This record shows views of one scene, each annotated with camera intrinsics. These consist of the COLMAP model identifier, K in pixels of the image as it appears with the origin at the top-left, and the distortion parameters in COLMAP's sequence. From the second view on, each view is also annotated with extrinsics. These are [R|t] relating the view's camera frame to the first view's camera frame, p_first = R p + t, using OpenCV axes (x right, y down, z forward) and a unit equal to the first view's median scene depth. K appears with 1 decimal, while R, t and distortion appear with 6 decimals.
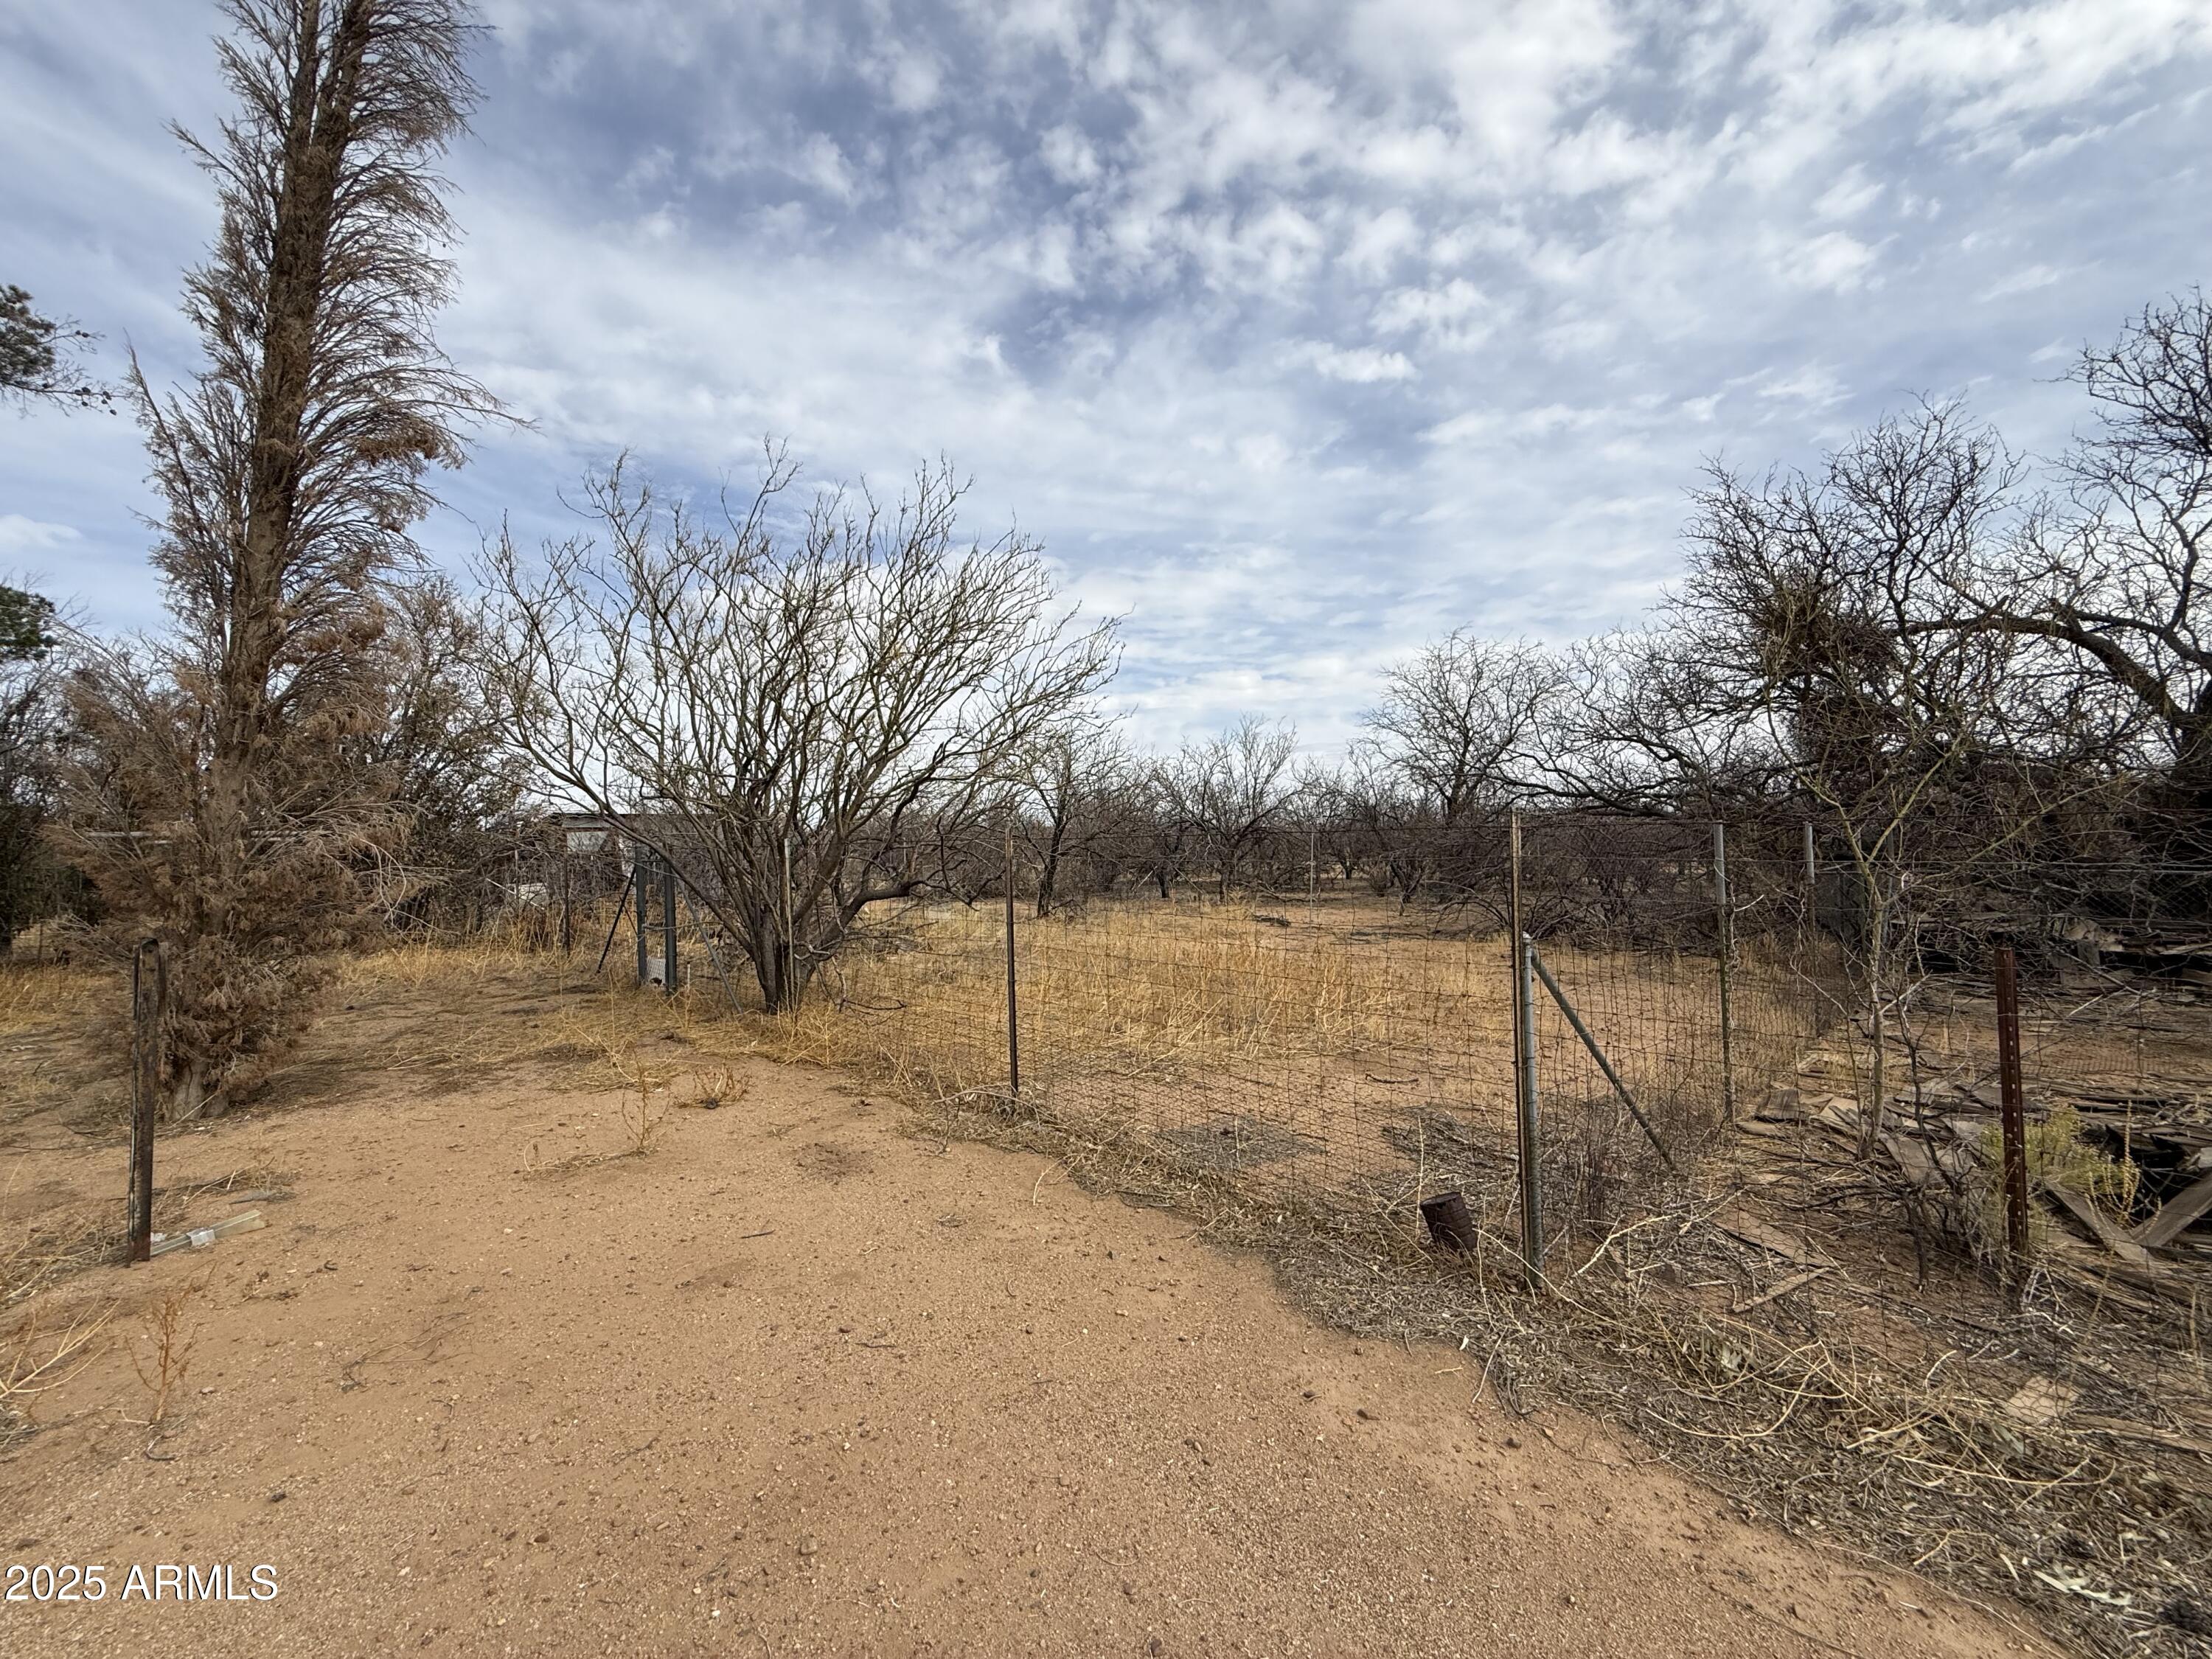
lens RADIAL K [[883.0, 0, 1104.8], [0, 883.0, 833.5], [0, 0, 1]] dist [-0.000301, -0.000192]
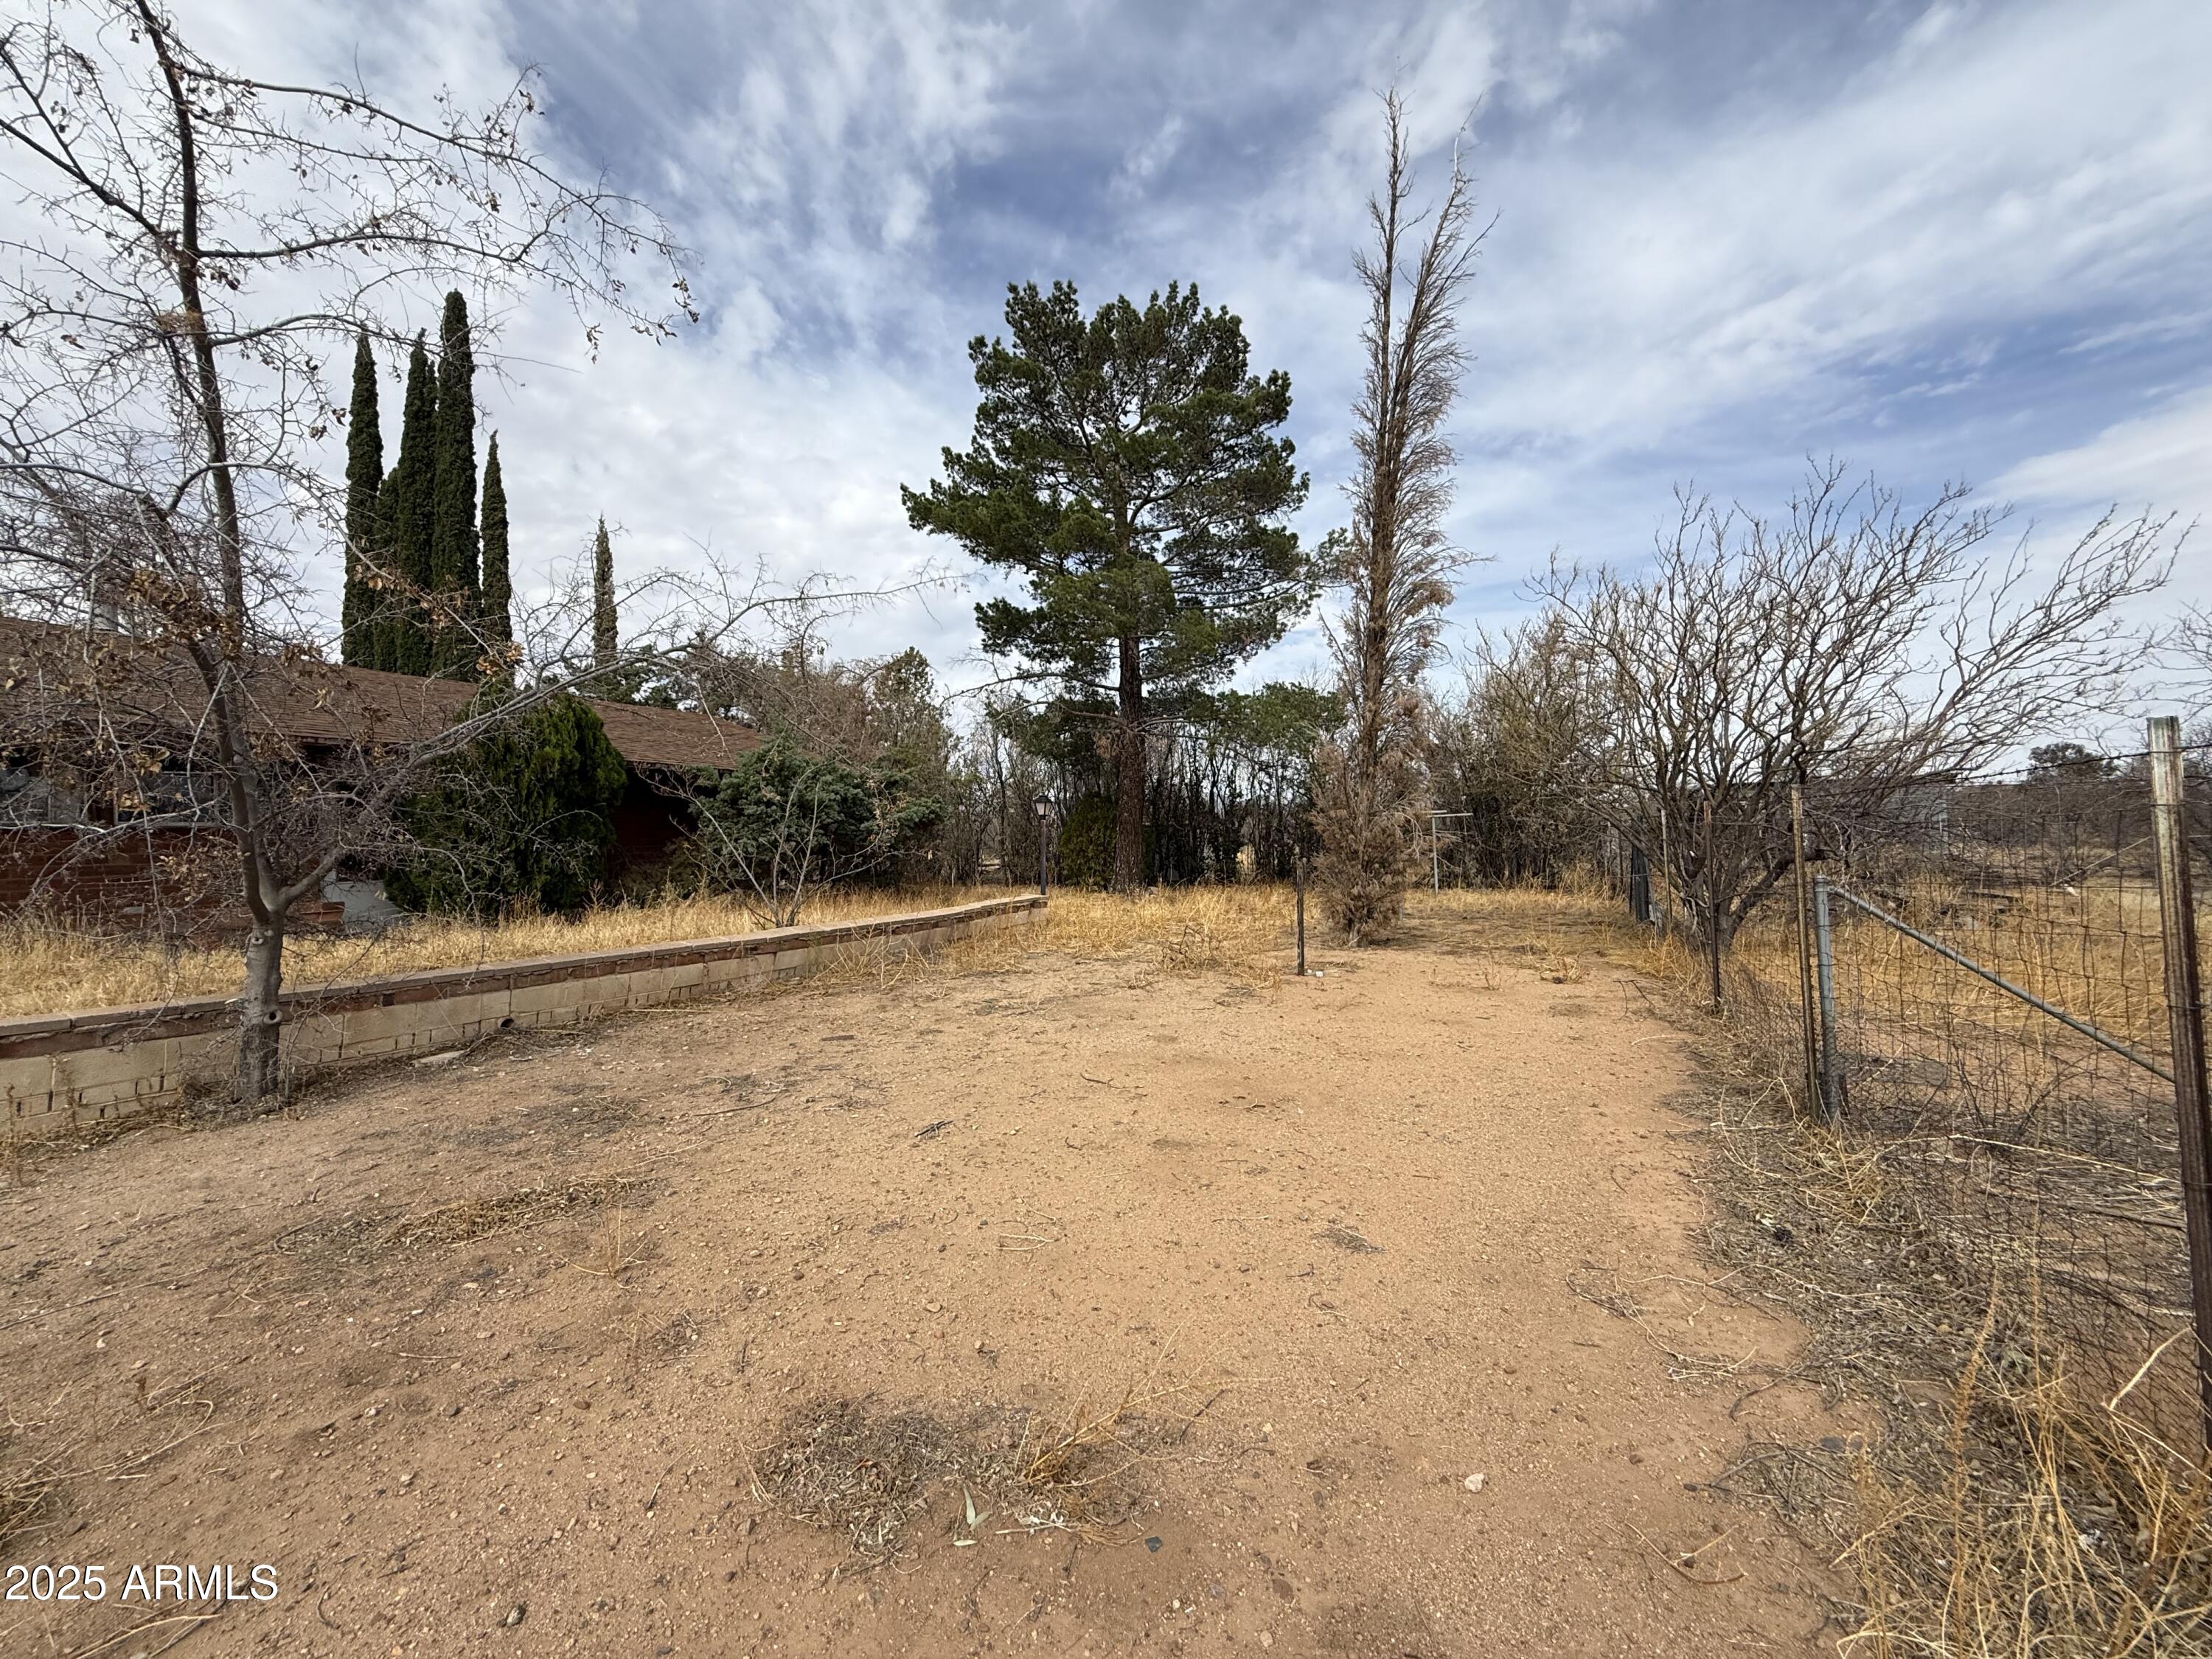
lens RADIAL K [[883.0, 0, 1104.8], [0, 883.0, 833.5], [0, 0, 1]] dist [-0.000301, -0.000192]
pose [[0.319831, 0.010077, -0.947421, 0.714500], [0.038255, 0.998991, 0.023540, -0.027389], [0.946702, -0.043772, 0.319123, -0.229511]]
